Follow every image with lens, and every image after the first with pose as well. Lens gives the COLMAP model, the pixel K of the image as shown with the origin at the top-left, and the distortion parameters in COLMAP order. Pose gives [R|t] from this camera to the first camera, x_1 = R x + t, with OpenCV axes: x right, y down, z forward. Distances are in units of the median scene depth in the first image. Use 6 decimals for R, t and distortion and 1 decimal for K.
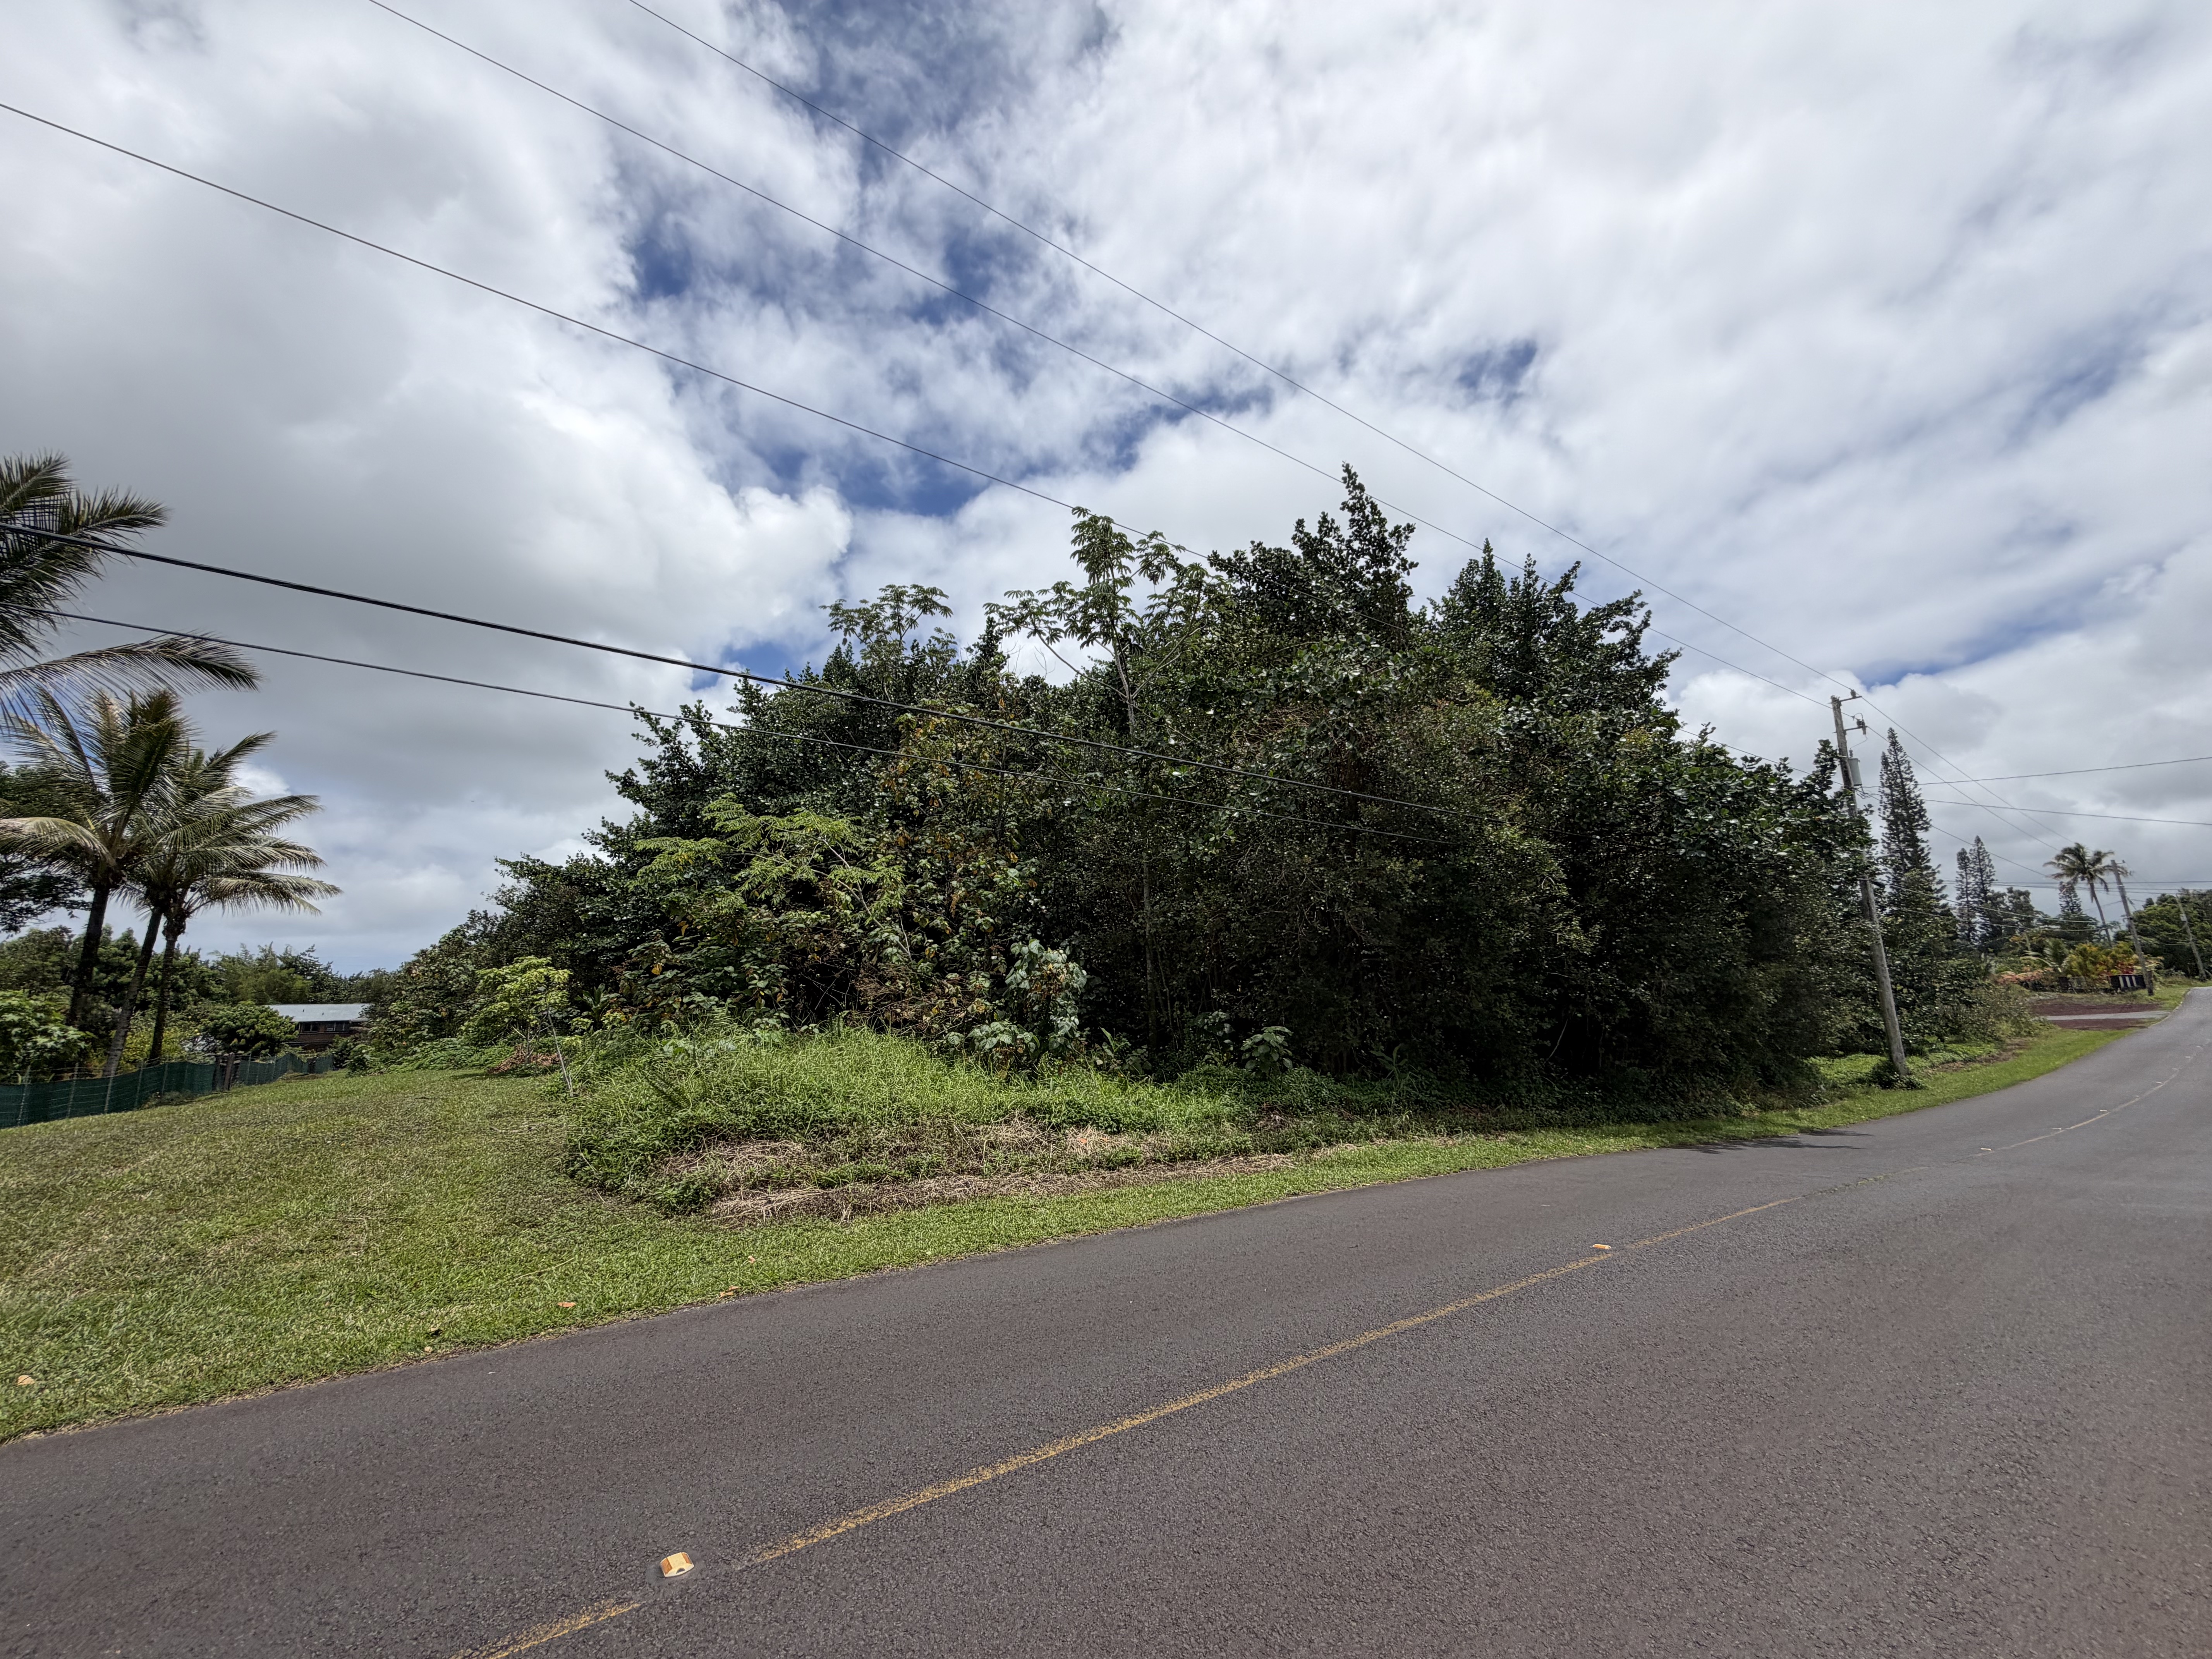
lens RADIAL K [[883.6, 0, 1102.2], [0, 883.6, 828.3], [0, 0, 1]] dist [0.003559, 0.000092]
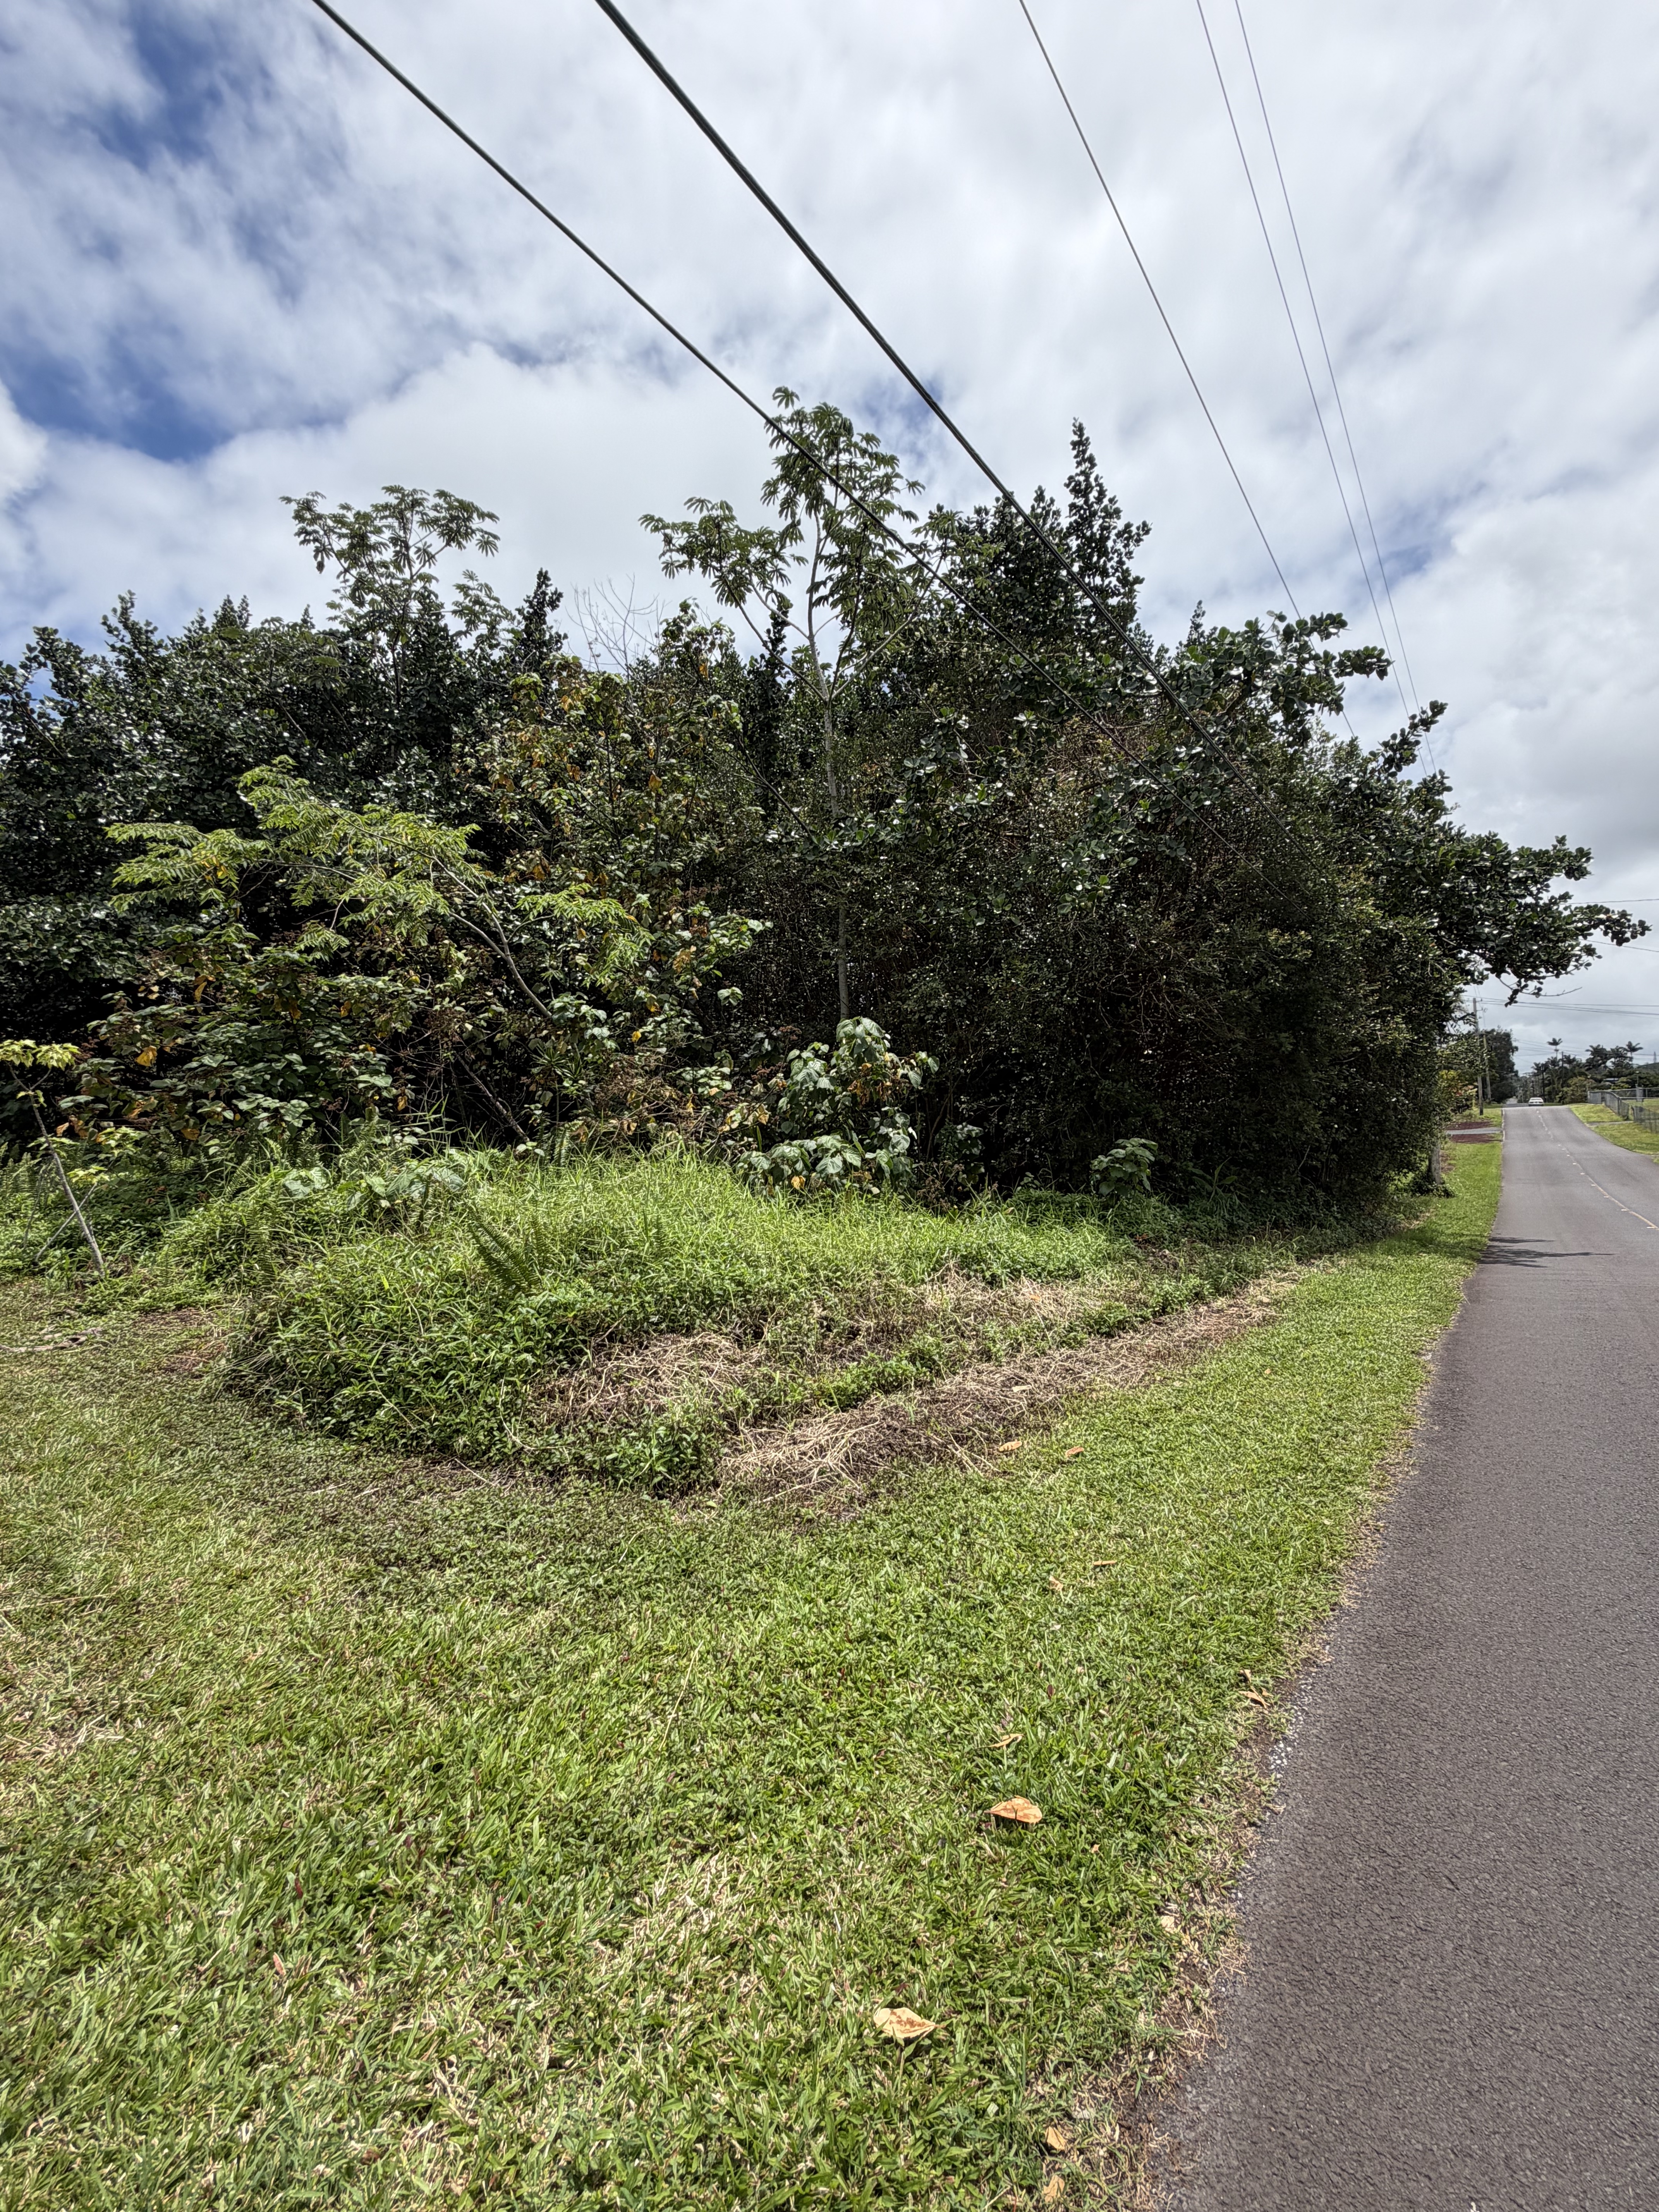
lens RADIAL K [[984.4, 0, 823.6], [0, 984.4, 1115.1], [0, 0, 1]] dist [0.000058, 0.000584]
pose [[0.945534, -0.001279, 0.325520, -0.246263], [-0.057088, 0.983843, 0.169687, 0.051683], [-0.320478, -0.179028, 0.930184, 0.205199]]
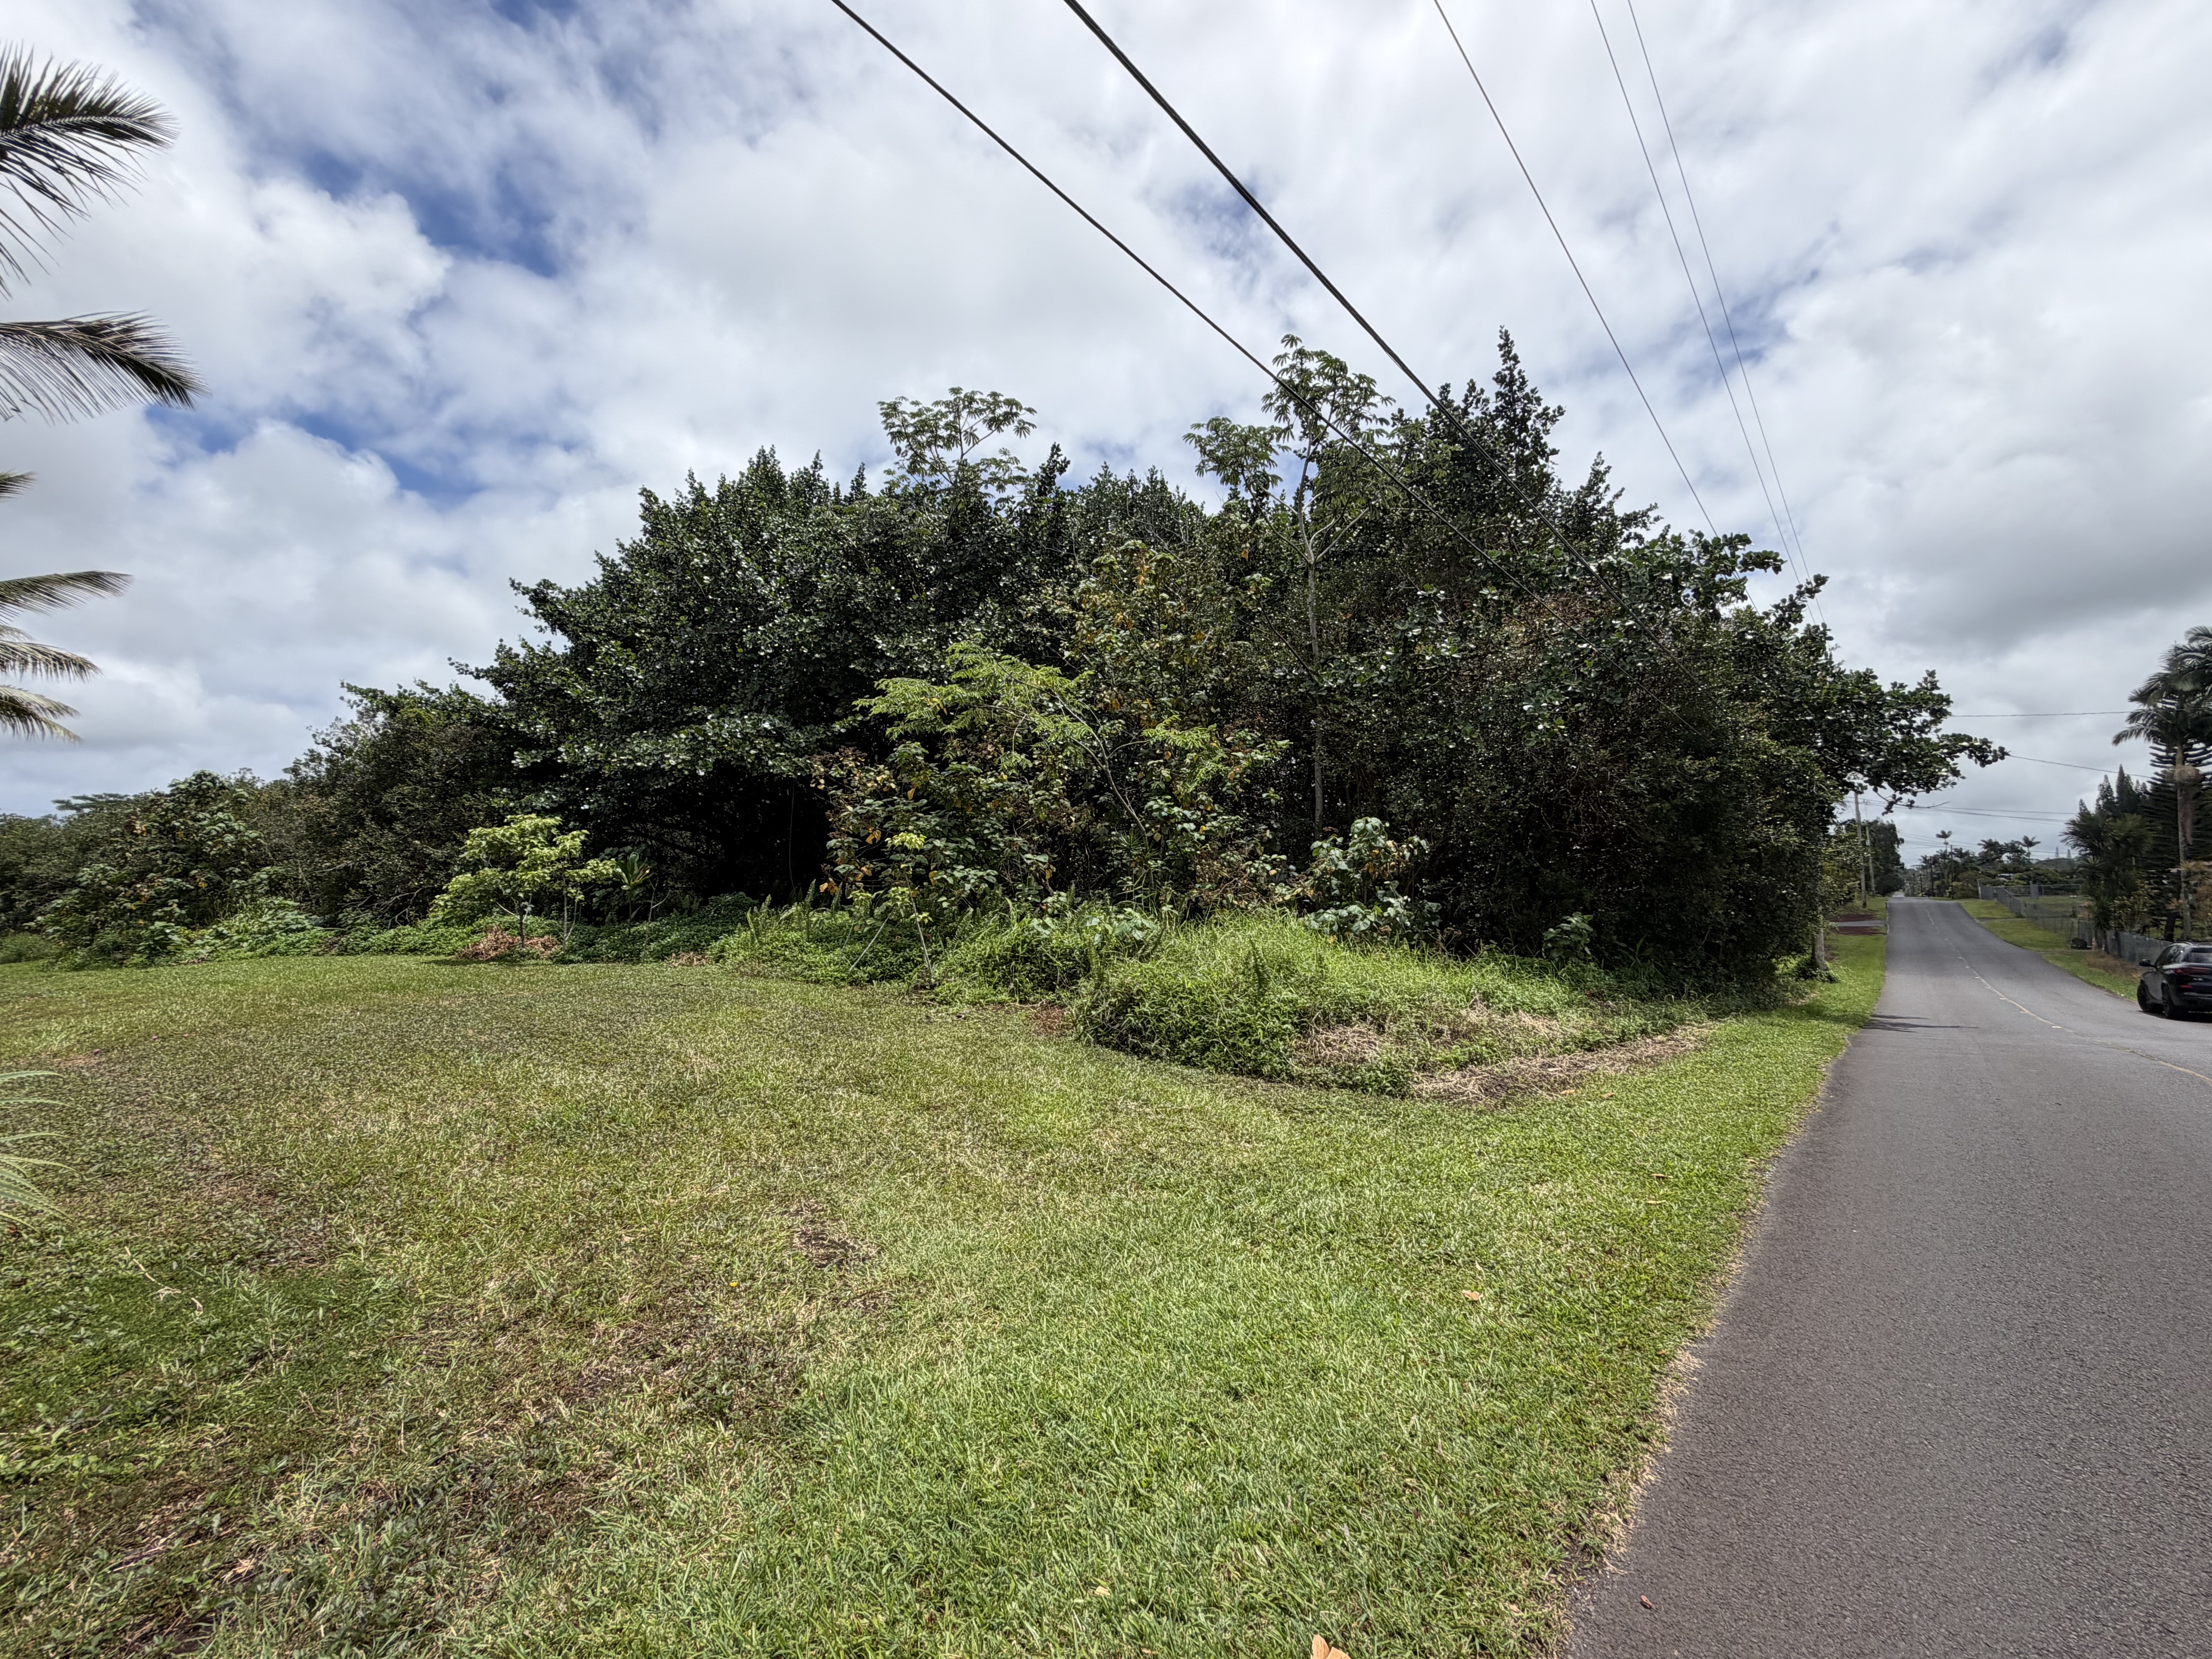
lens RADIAL K [[972.9, 0, 1098.0], [0, 972.9, 832.3], [0, 0, 1]] dist [-0.000815, -0.000808]
pose [[0.967678, 0.040189, 0.248968, -0.442577], [-0.071793, 0.990272, 0.119190, 0.025515], [-0.241756, -0.133211, 0.961150, 0.054928]]
